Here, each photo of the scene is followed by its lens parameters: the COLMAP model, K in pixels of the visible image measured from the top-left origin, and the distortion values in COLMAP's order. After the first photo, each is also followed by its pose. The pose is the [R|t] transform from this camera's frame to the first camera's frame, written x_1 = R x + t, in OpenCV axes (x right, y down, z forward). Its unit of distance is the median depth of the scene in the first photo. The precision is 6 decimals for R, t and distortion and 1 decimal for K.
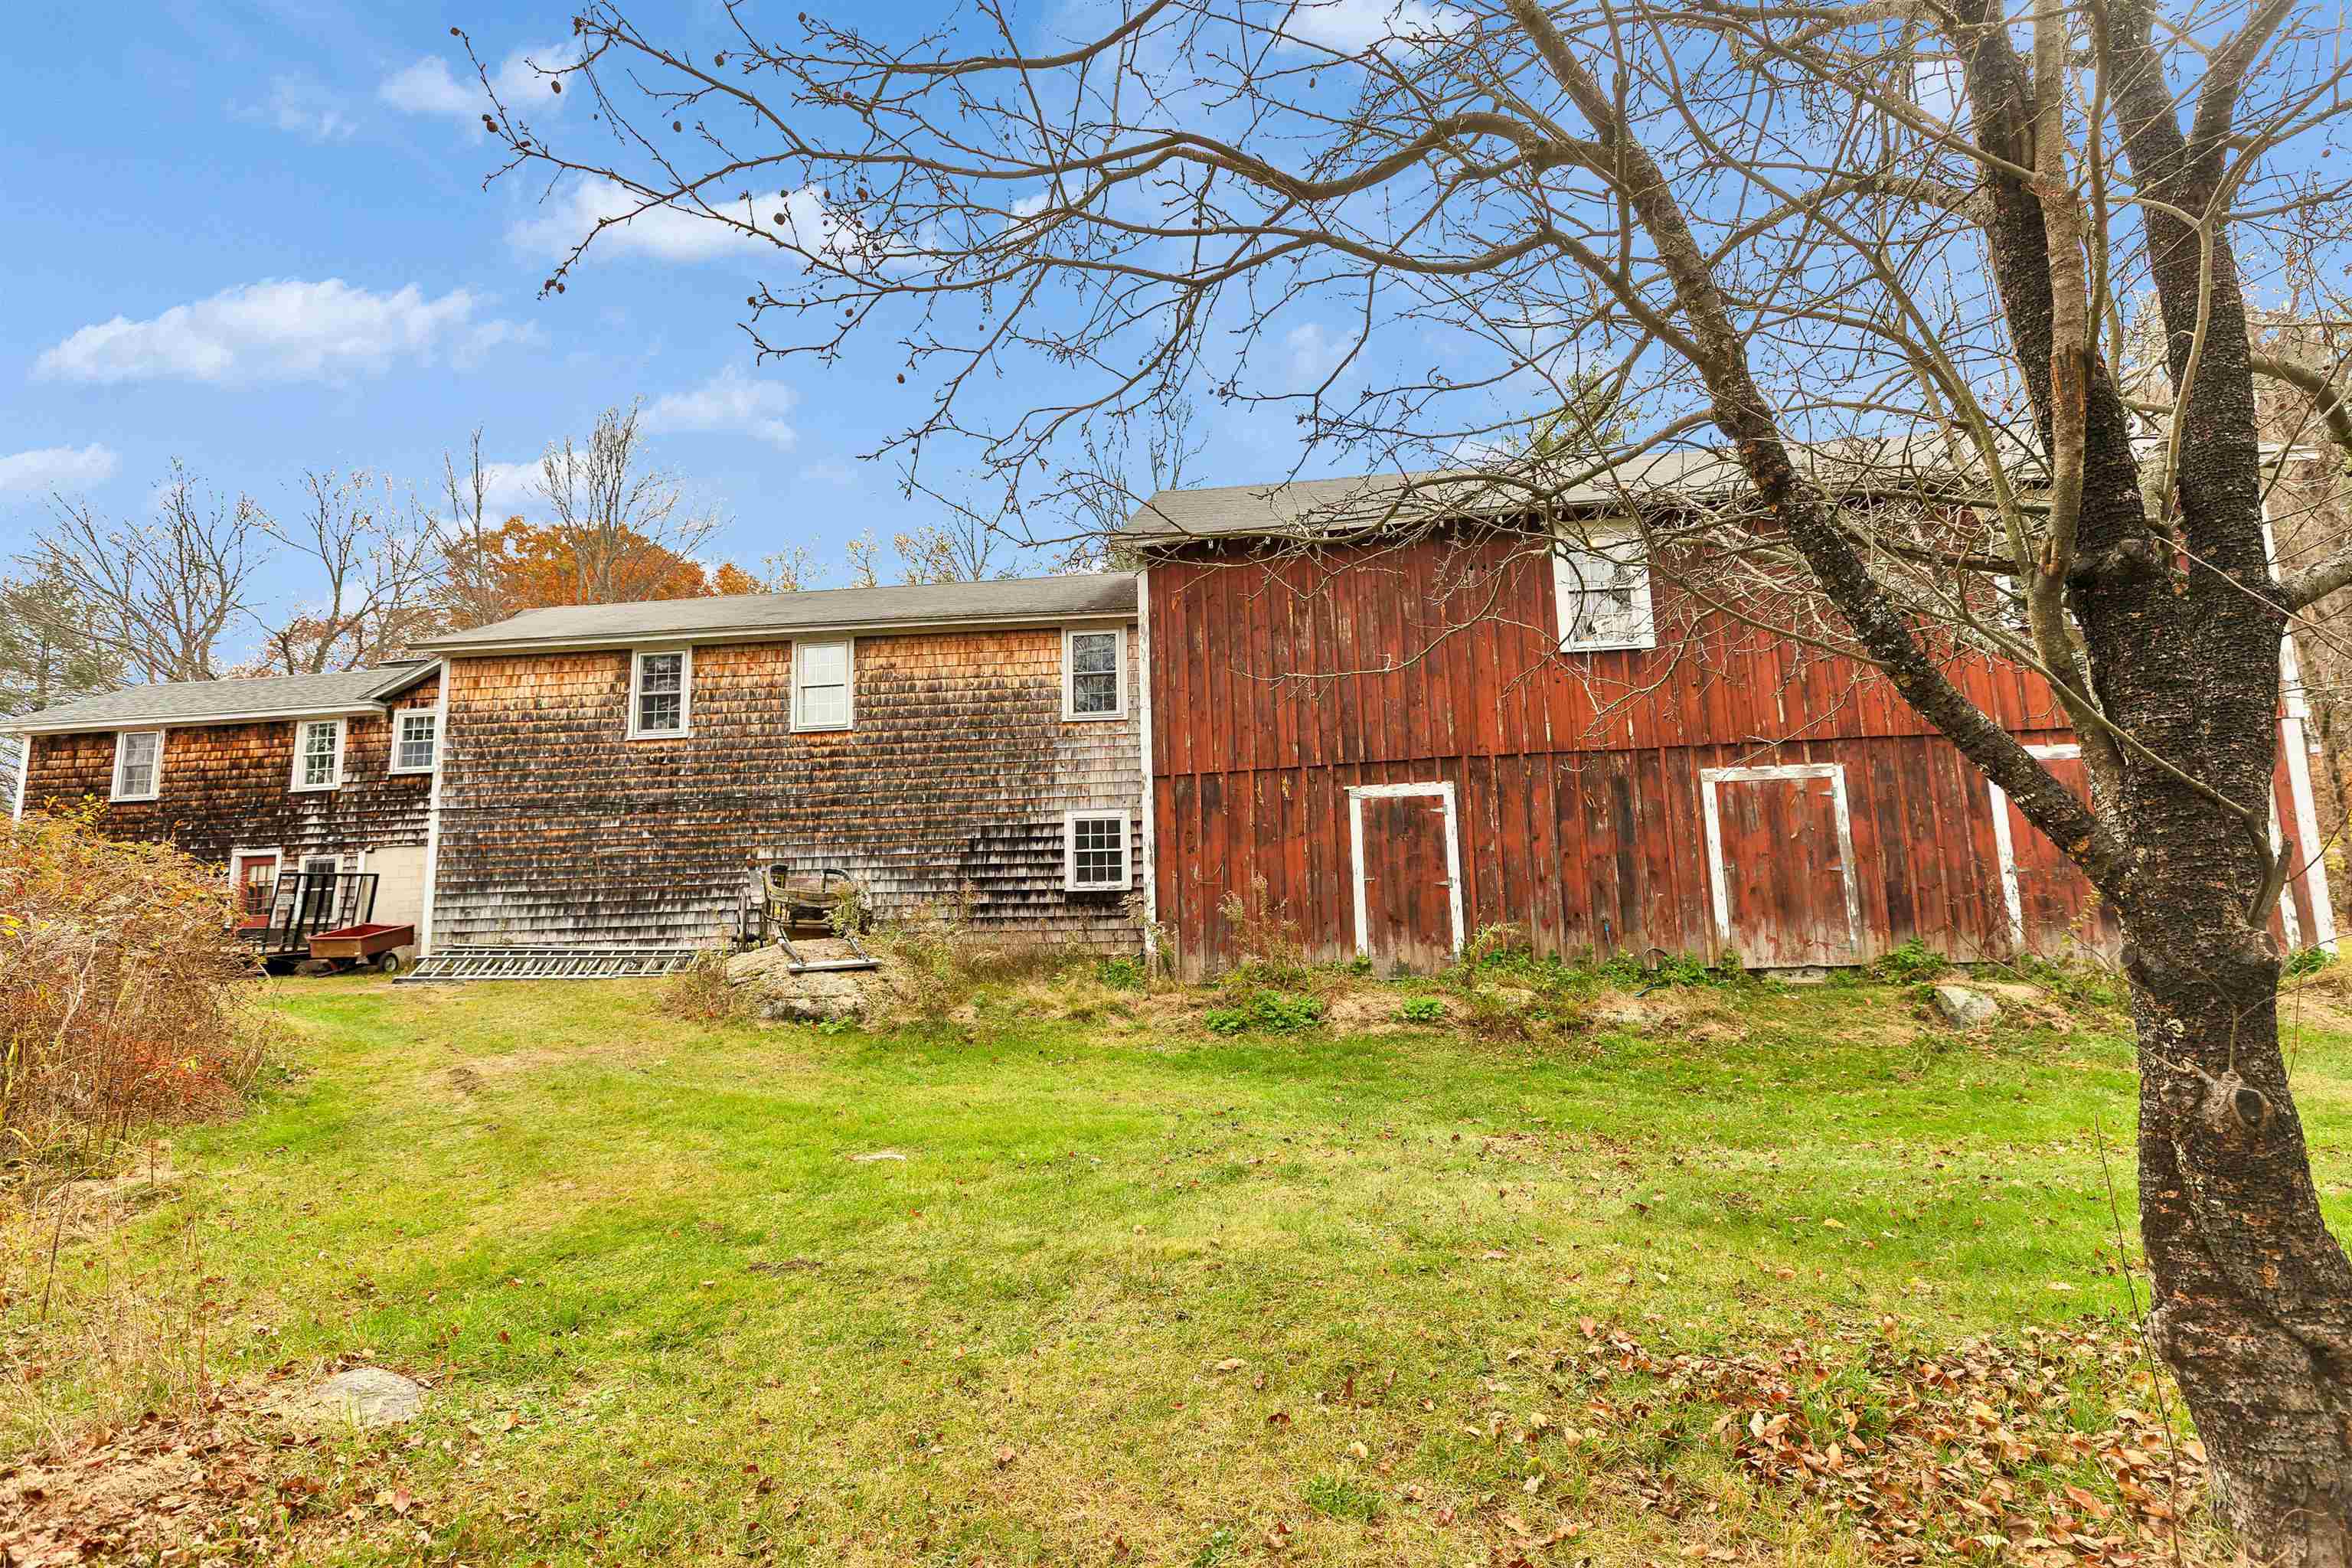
lens RADIAL K [[1071.8, 0, 1173.6], [0, 1071.8, 774.6], [0, 0, 1]] dist [0.015891, -0.000946]
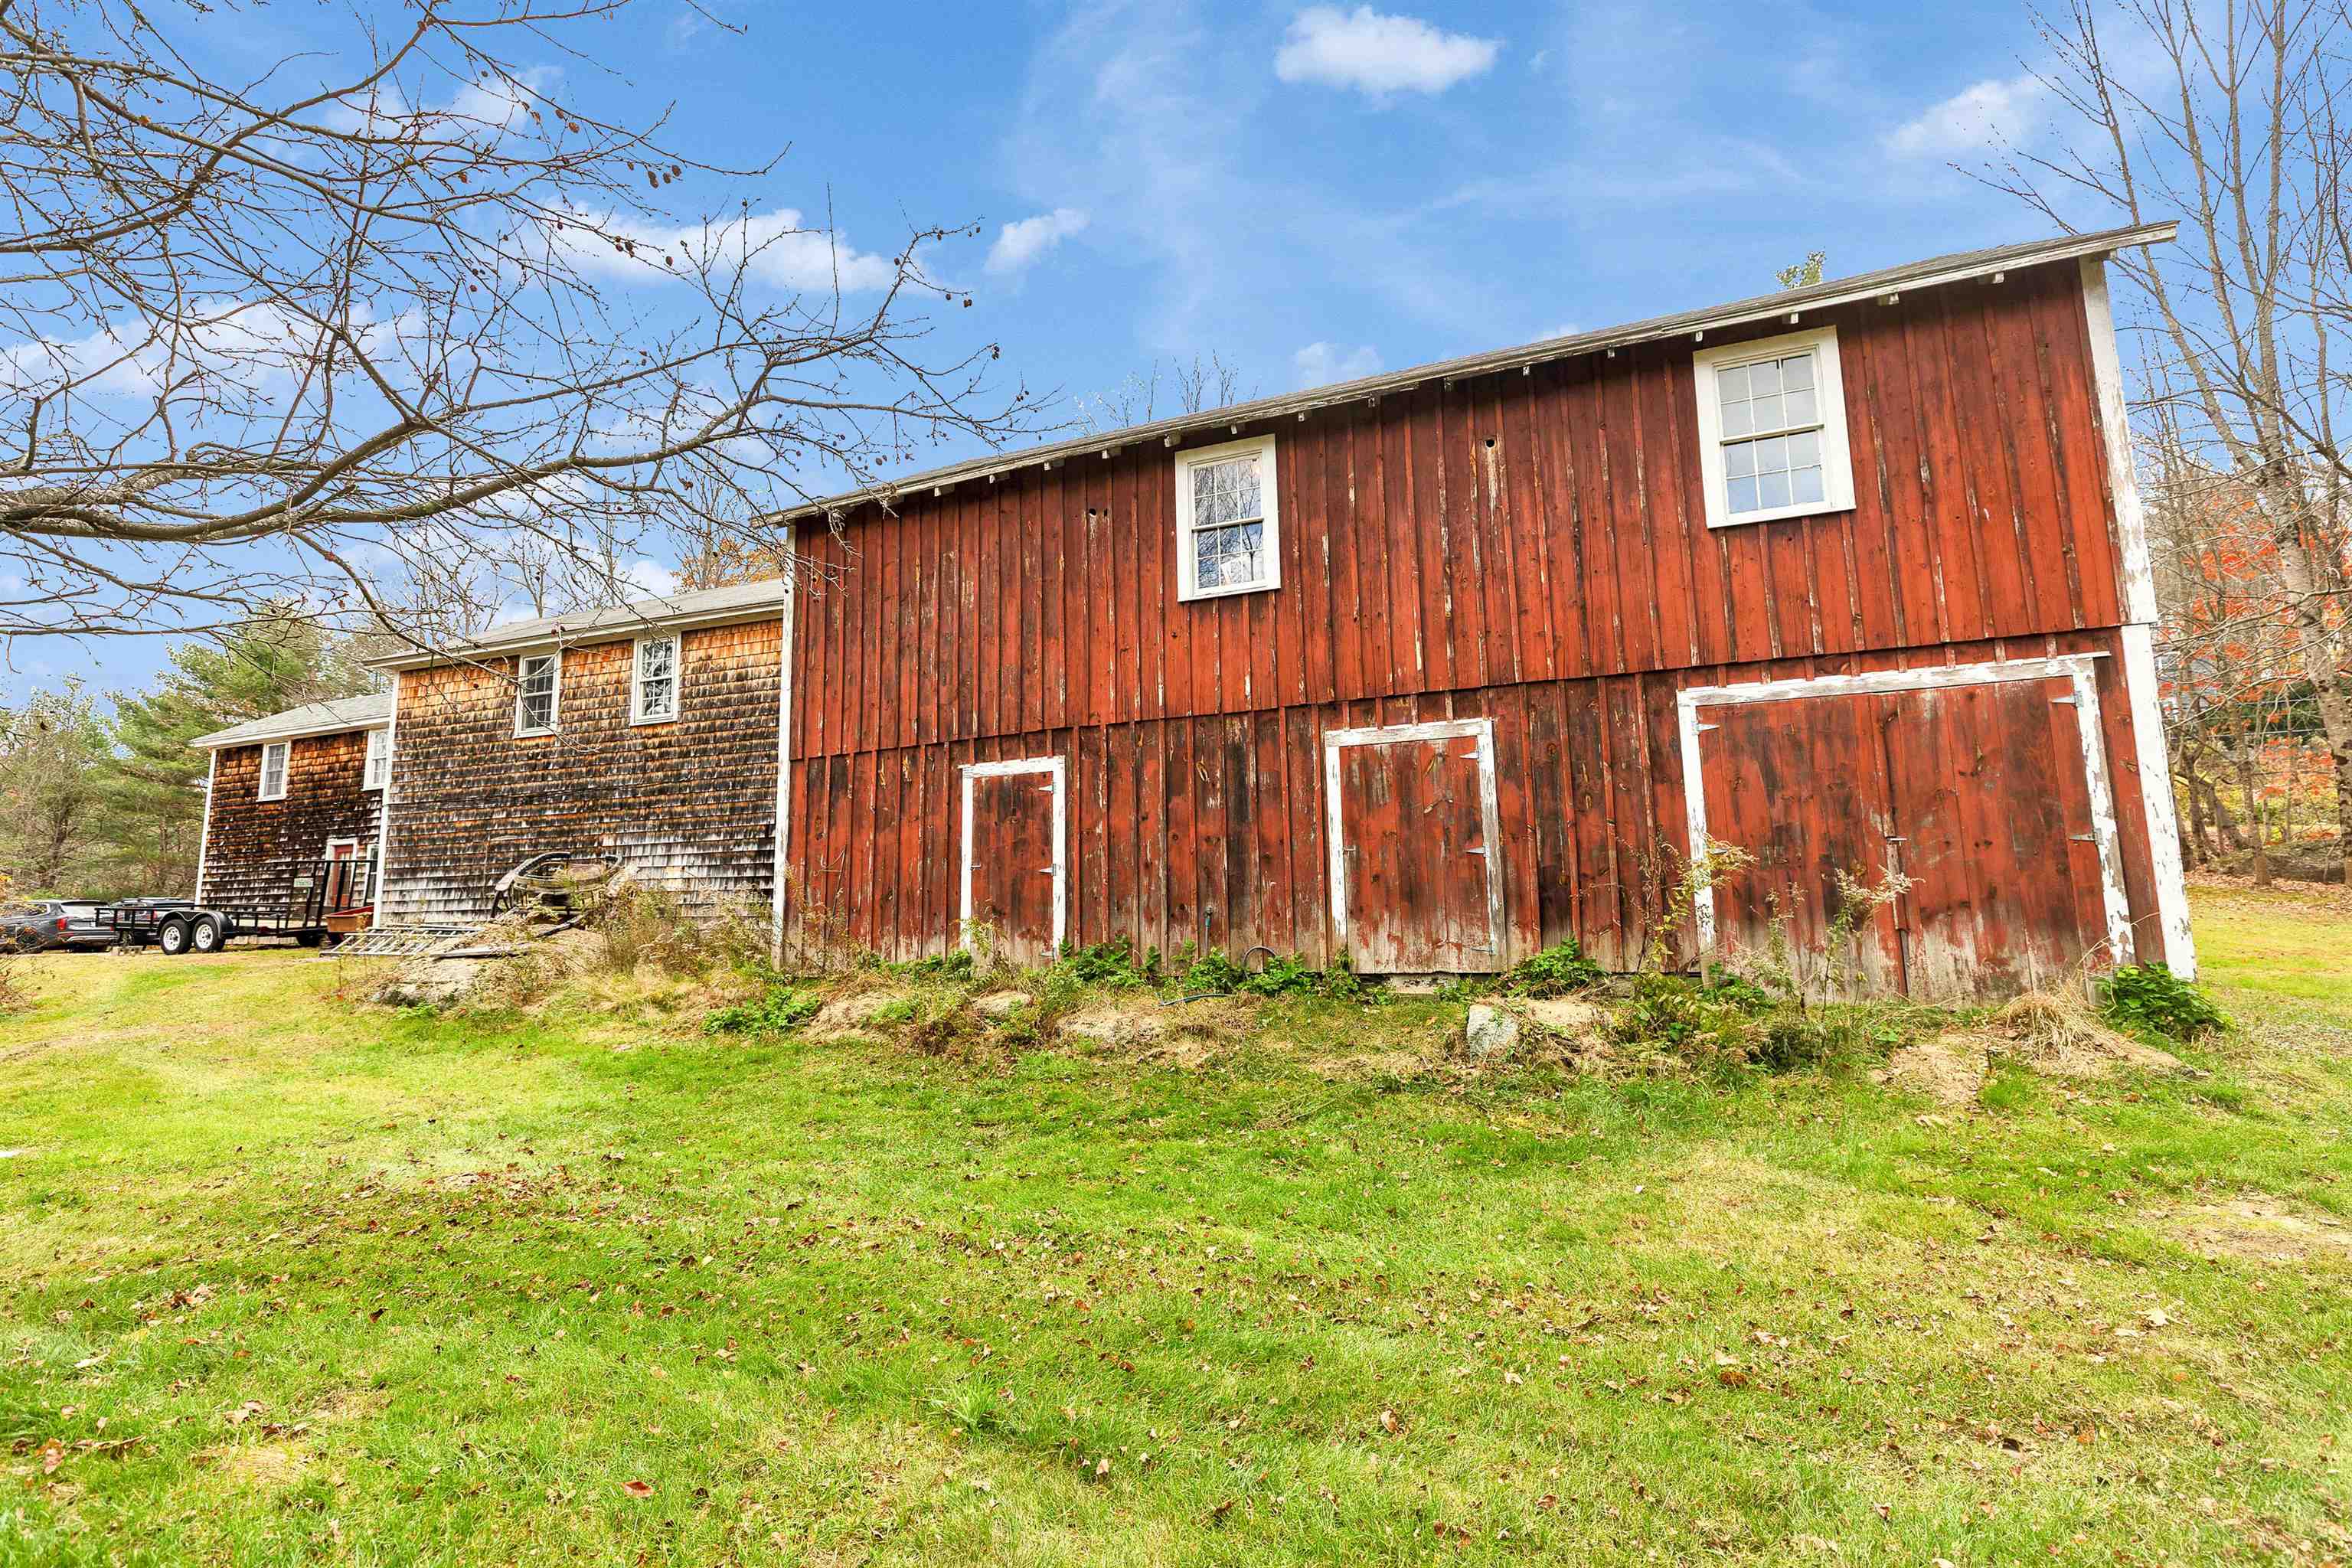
lens RADIAL K [[1071.8, 0, 1173.6], [0, 1071.8, 774.6], [0, 0, 1]] dist [0.015891, -0.000946]
pose [[0.962474, -0.026673, -0.270058, 0.455758], [0.033192, 0.999257, 0.019598, 0.005878], [0.269335, -0.027826, 0.962645, 0.131849]]
